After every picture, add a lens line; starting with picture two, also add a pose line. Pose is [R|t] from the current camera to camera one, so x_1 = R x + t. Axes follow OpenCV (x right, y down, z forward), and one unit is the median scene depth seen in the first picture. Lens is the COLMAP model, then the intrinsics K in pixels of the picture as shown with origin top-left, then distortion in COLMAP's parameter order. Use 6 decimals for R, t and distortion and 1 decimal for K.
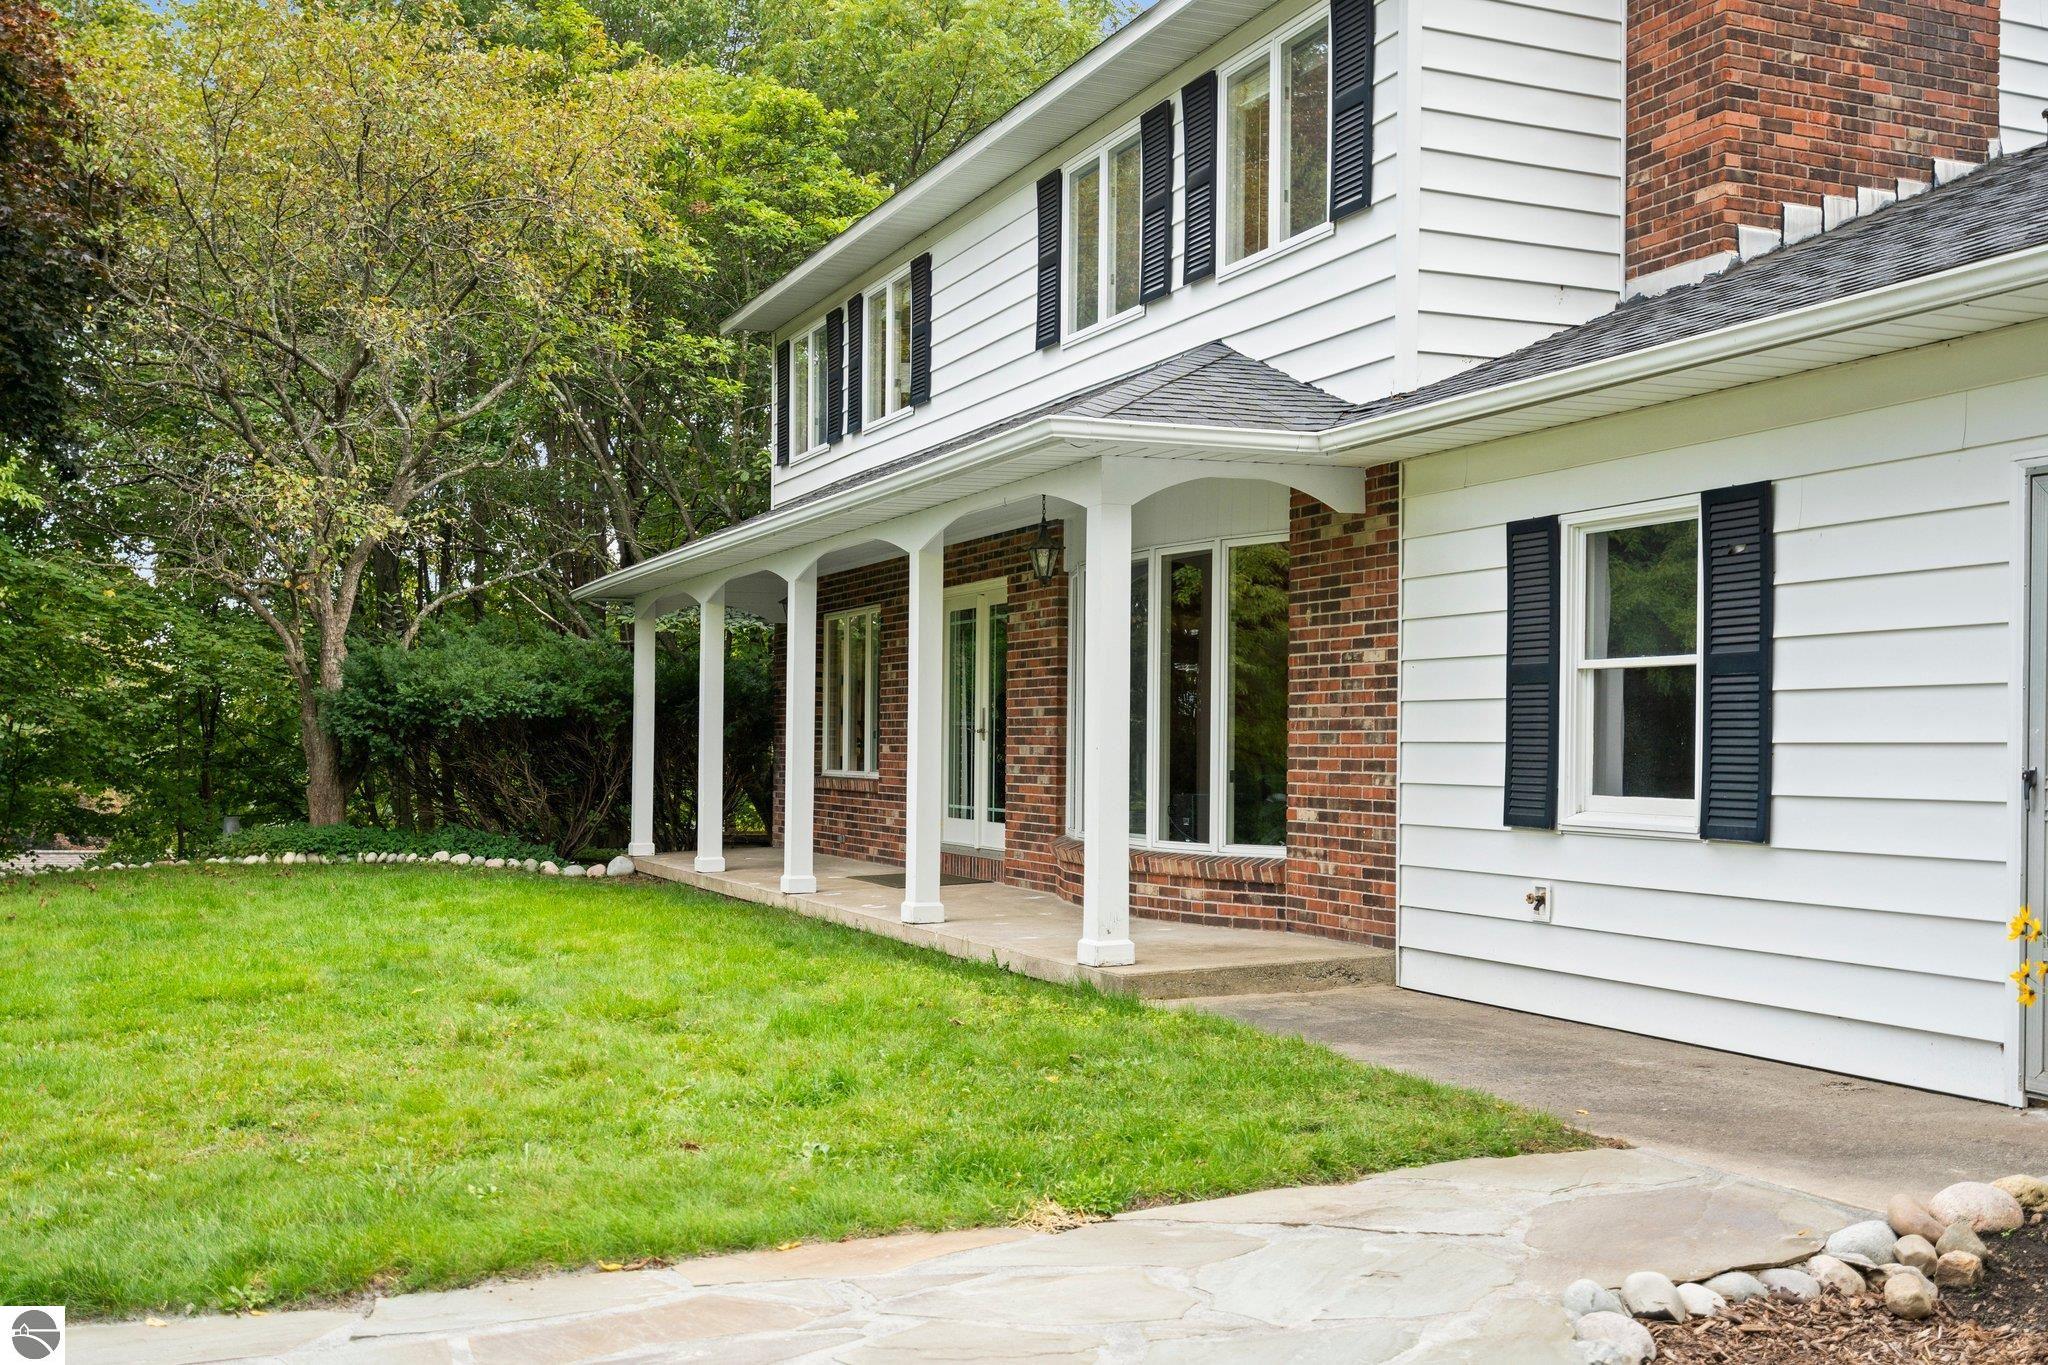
lens RADIAL K [[2008.1, 0, 1039.7], [0, 2008.1, 755.9], [0, 0, 1]] dist [0.014150, 0.000000]
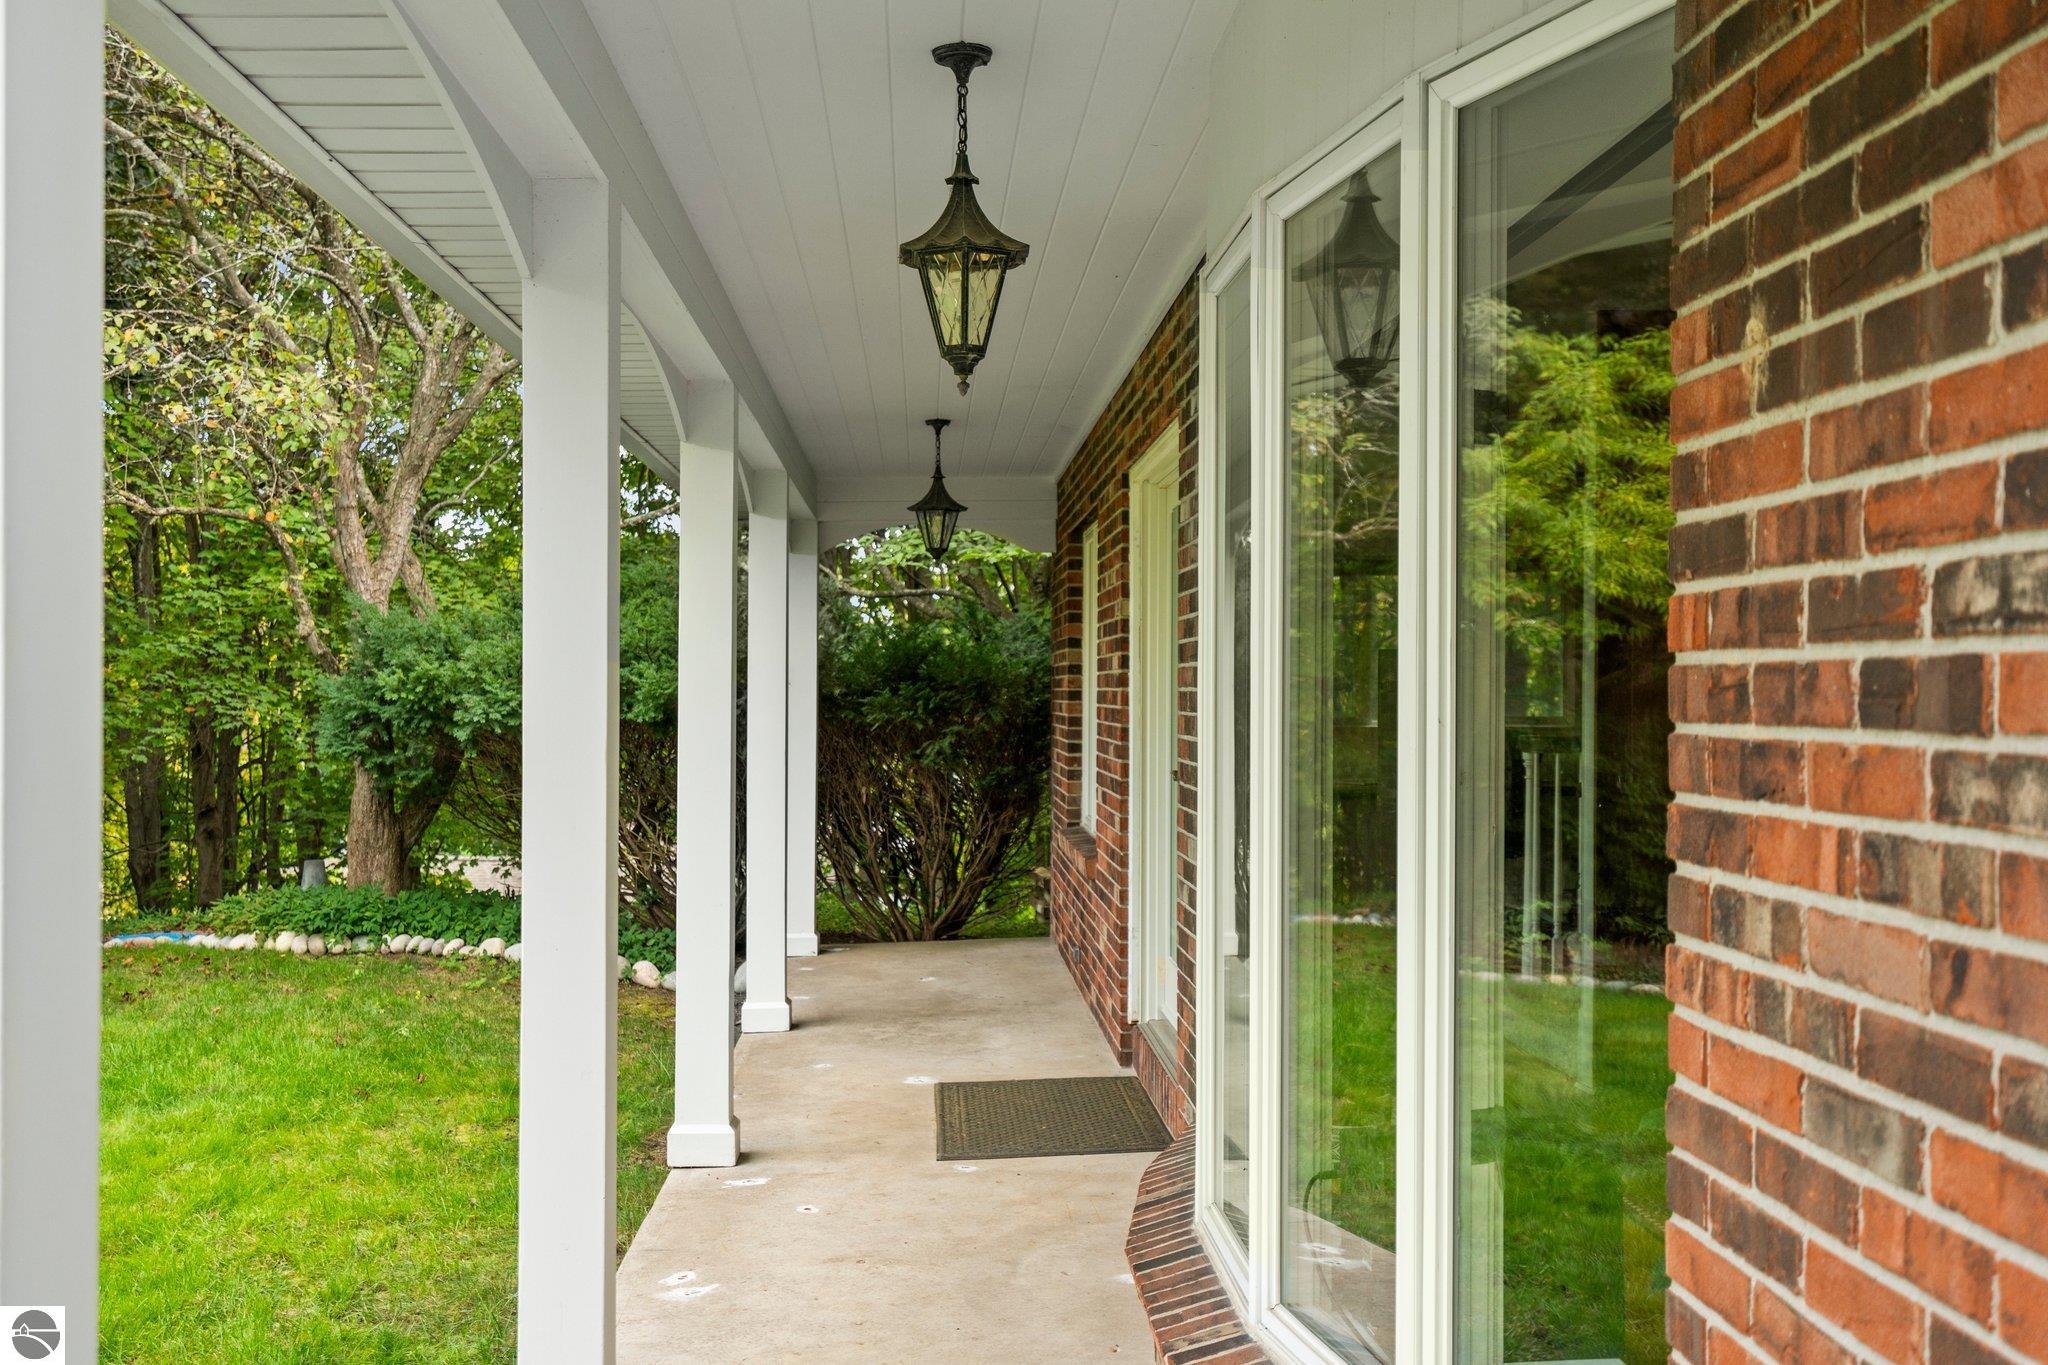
lens RADIAL K [[2008.1, 0, 1023.2], [0, 2008.1, 690.3], [0, 0, 1]] dist [0.014150, 0.000000]
pose [[0.928195, -0.003639, -0.372077, 0.157087], [0.000923, 0.999972, -0.007477, -0.045169], [0.372093, 0.006597, 0.928172, 0.922395]]
